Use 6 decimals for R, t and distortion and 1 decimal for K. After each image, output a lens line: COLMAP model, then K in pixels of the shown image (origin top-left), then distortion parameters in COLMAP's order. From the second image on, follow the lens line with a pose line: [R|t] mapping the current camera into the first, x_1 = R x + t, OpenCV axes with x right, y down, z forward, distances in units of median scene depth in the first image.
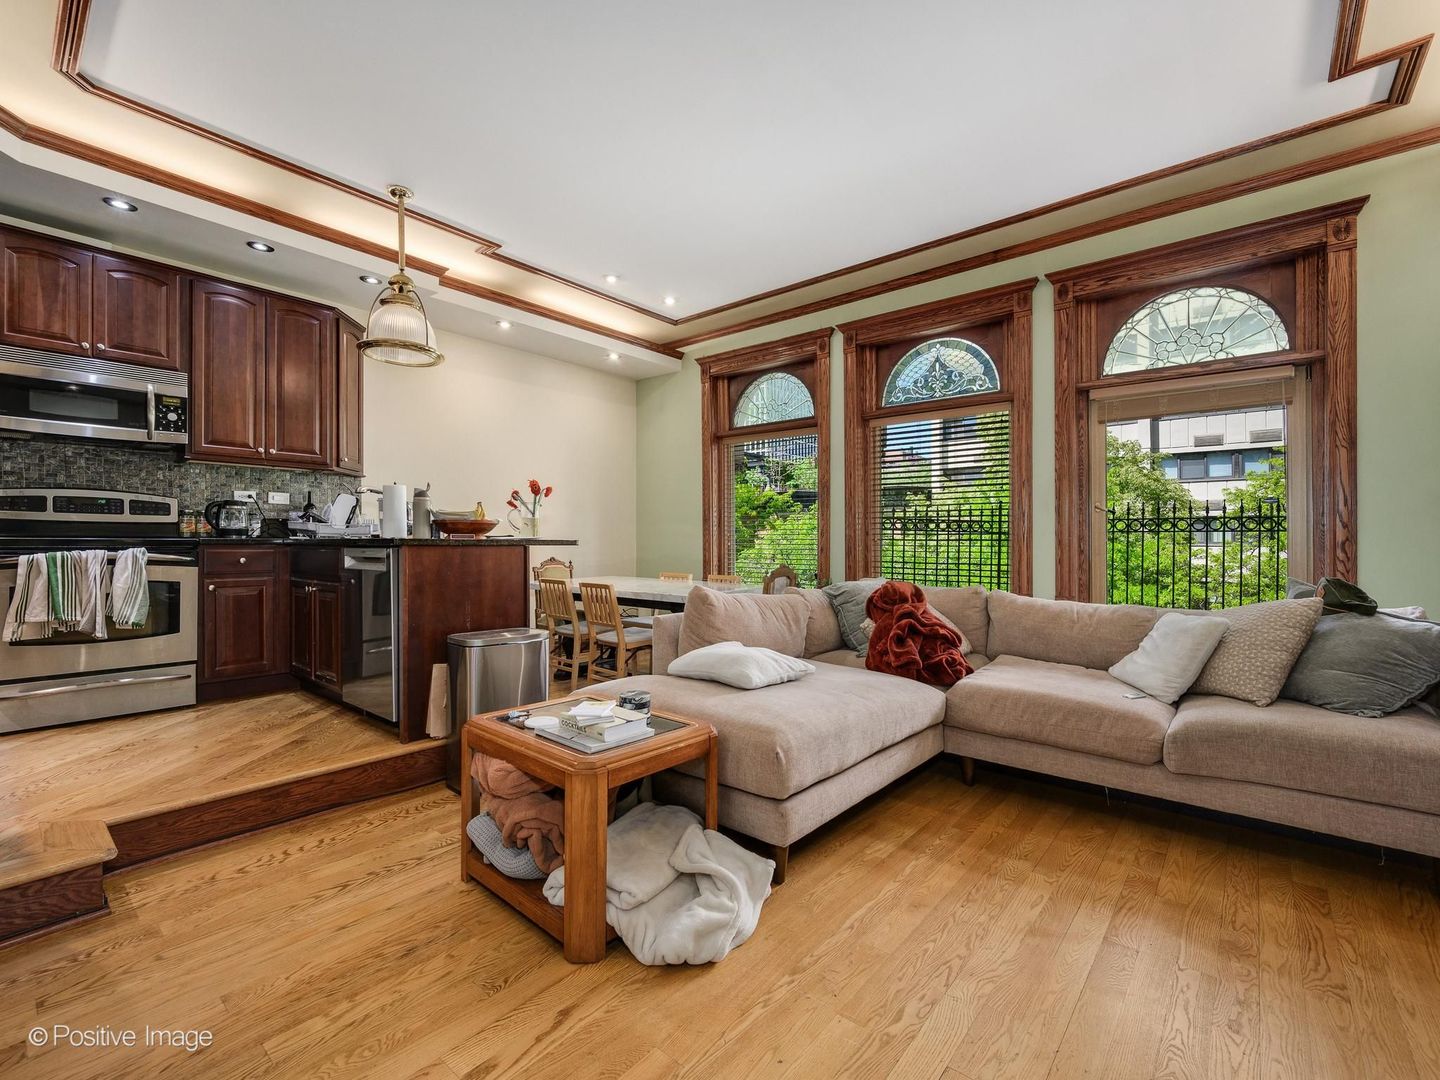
lens RADIAL K [[631.9, 0, 726.2], [0, 631.9, 538.8], [0, 0, 1]] dist [-0.002837, -0.000140]
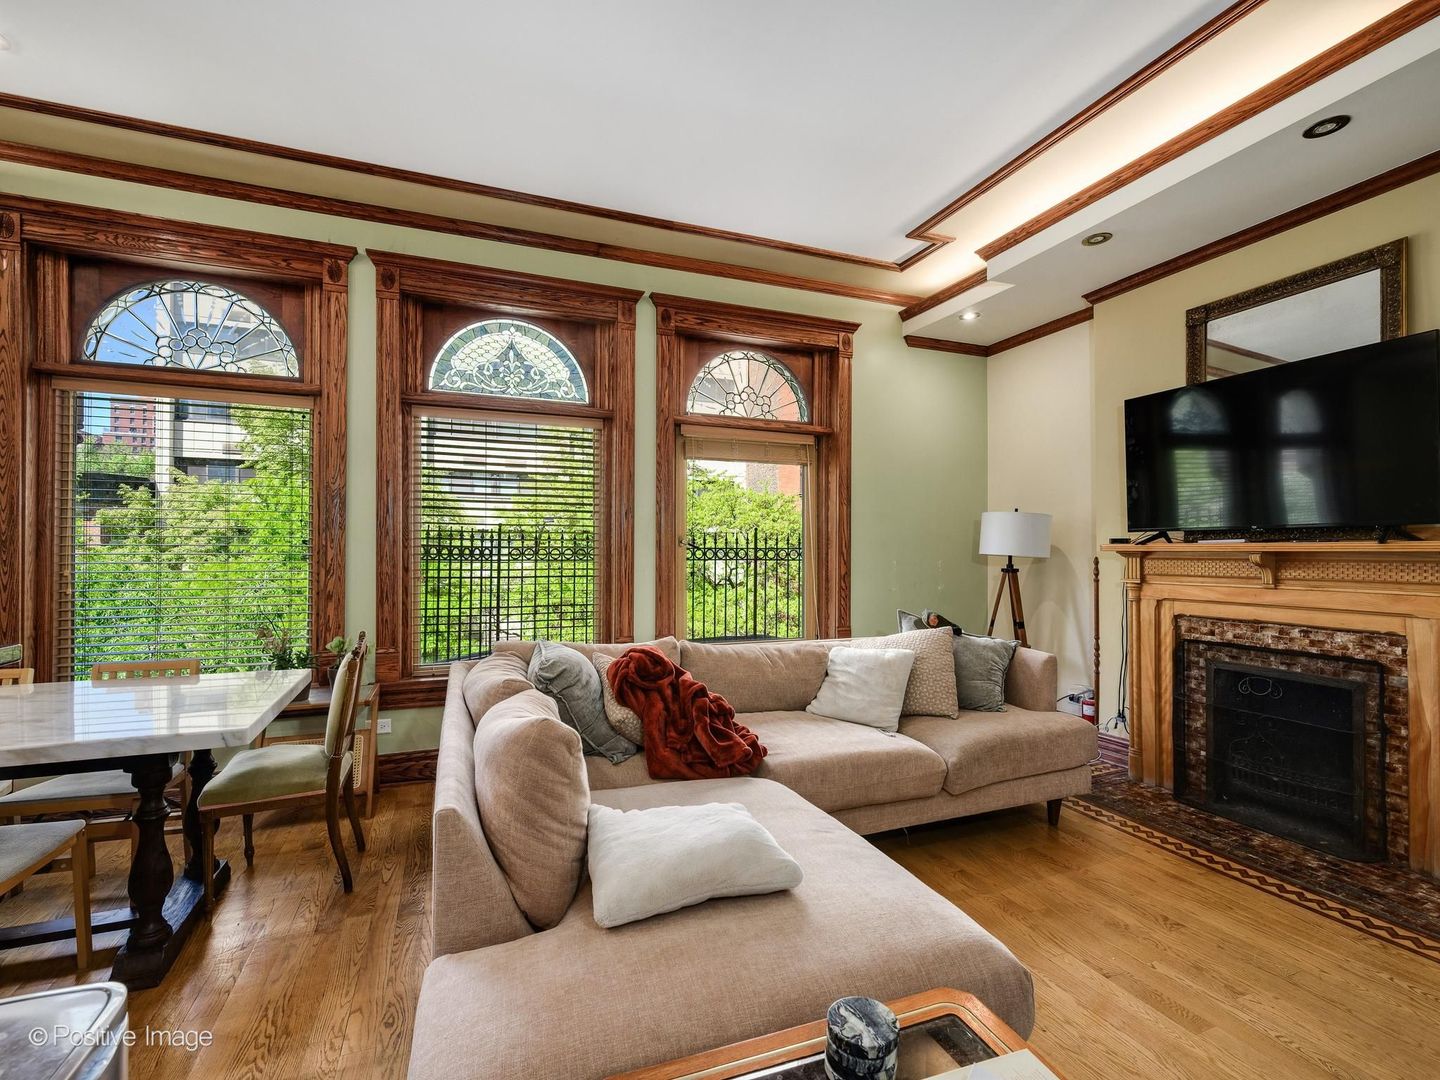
lens RADIAL K [[689.8, 0, 718.4], [0, 689.8, 544.8], [0, 0, 1]] dist [0.006764, -0.000024]
pose [[0.474802, 0.006761, 0.880067, -0.284590], [-0.004595, 0.999976, -0.005204, -0.033458], [-0.880081, -0.001573, 0.474822, 0.353878]]
